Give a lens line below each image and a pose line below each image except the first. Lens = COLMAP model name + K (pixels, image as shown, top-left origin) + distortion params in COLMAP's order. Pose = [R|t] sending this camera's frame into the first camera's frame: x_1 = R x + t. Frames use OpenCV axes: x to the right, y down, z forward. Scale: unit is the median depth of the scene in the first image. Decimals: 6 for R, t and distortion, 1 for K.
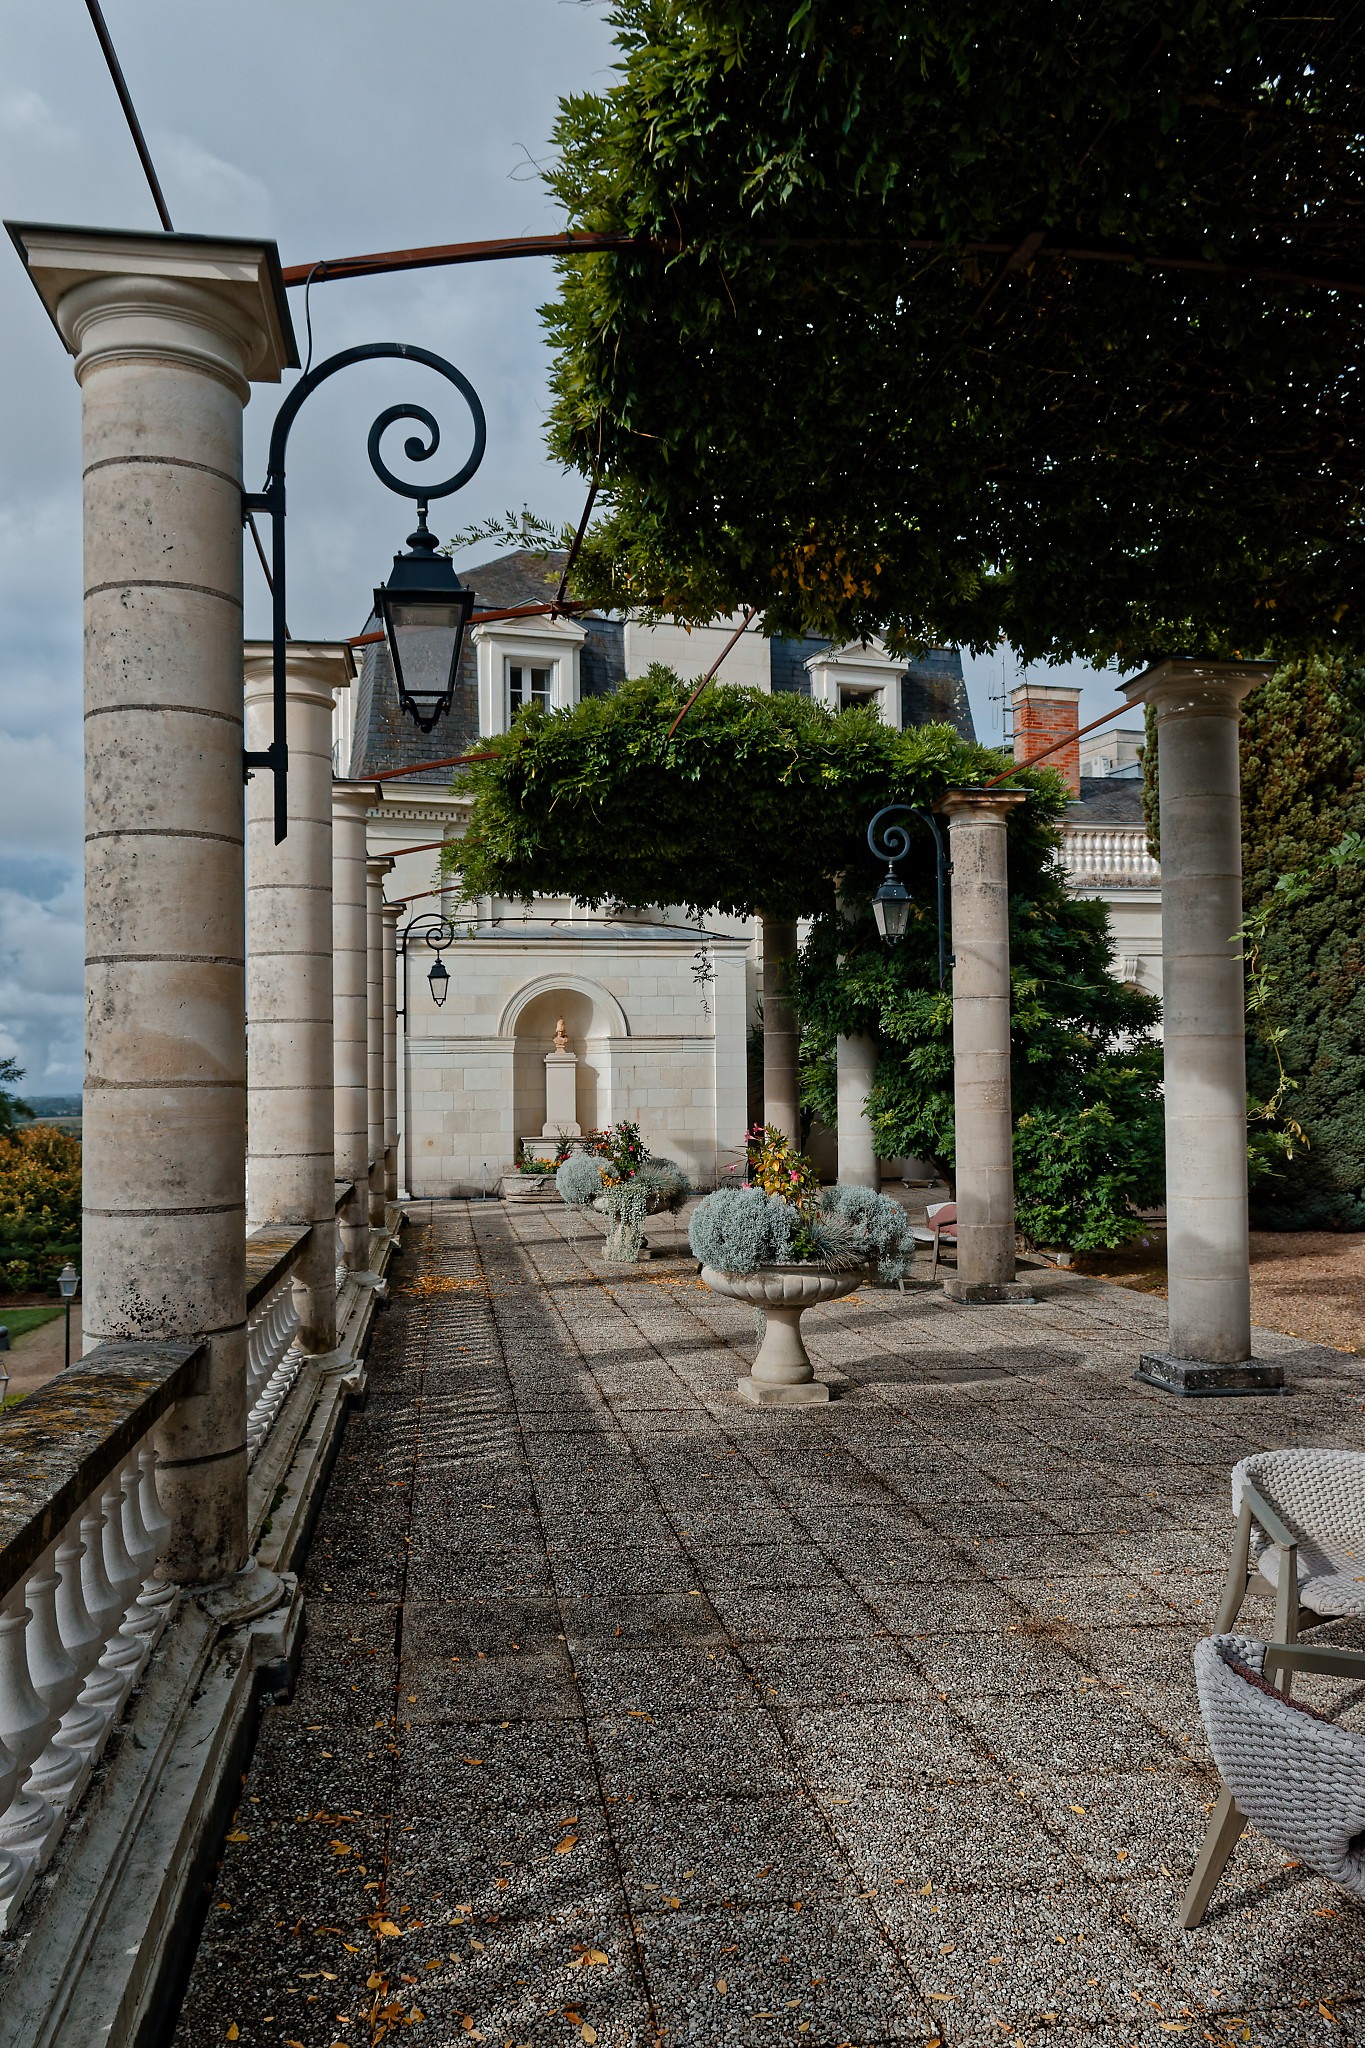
lens RADIAL K [[1615.6, 0, 683.0], [0, 1615.6, 1025.6], [0, 0, 1]] dist [0.064720, 0.002634]
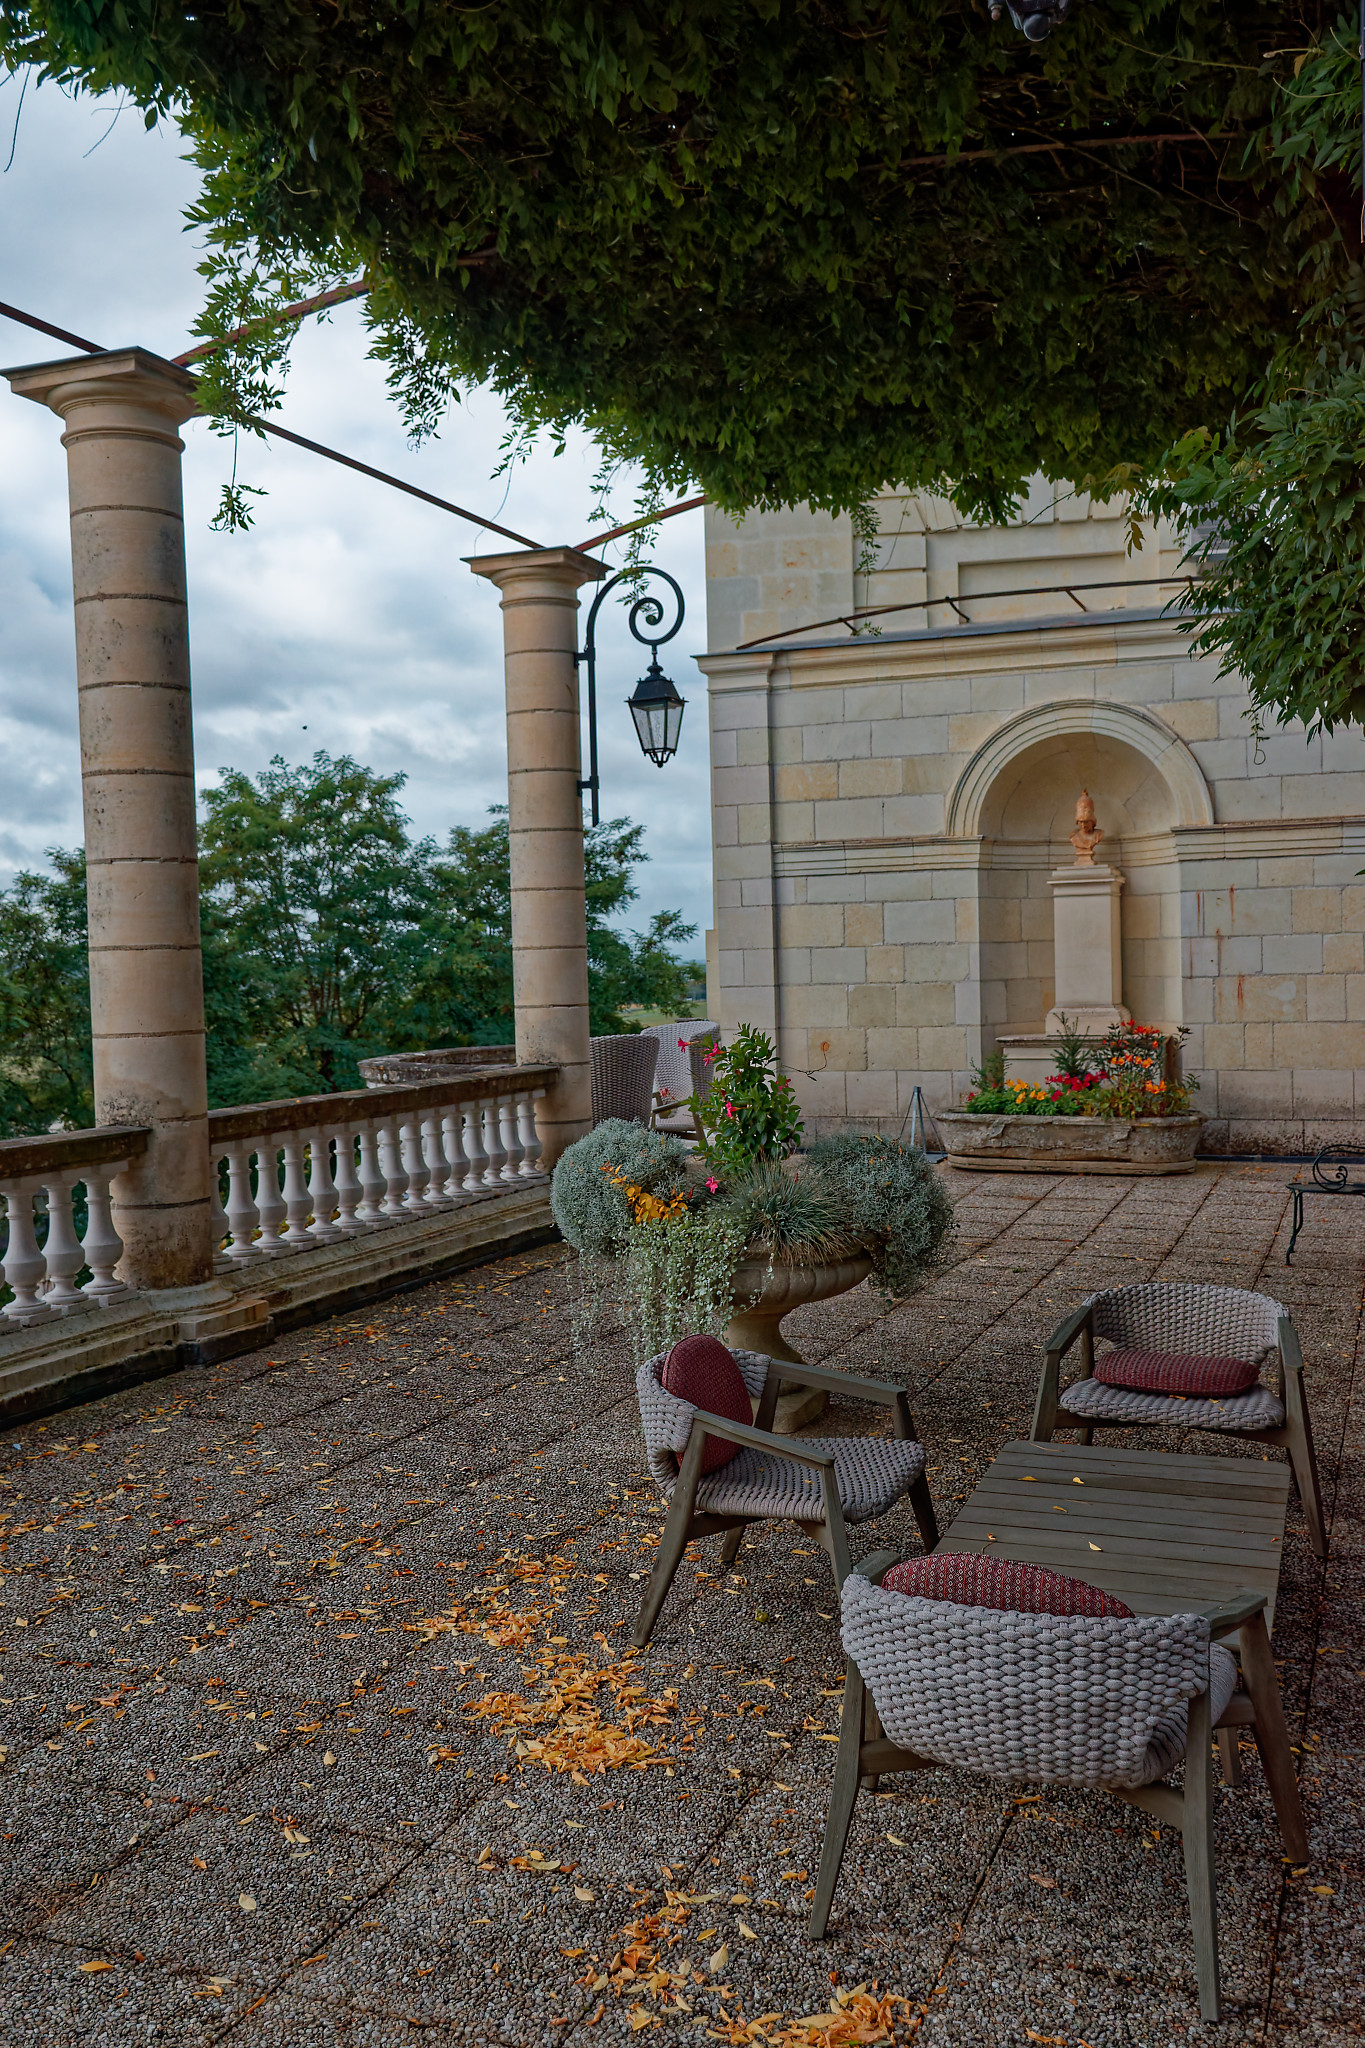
lens RADIAL K [[1883.3, 0, 682.0], [0, 1883.3, 1026.3], [0, 0, 1]] dist [-0.004984, 0.000000]
pose [[0.863255, 0.003982, -0.504752, 0.110087], [0.037728, 0.996663, 0.072388, 0.020175], [0.503356, -0.081532, 0.860224, 0.450104]]
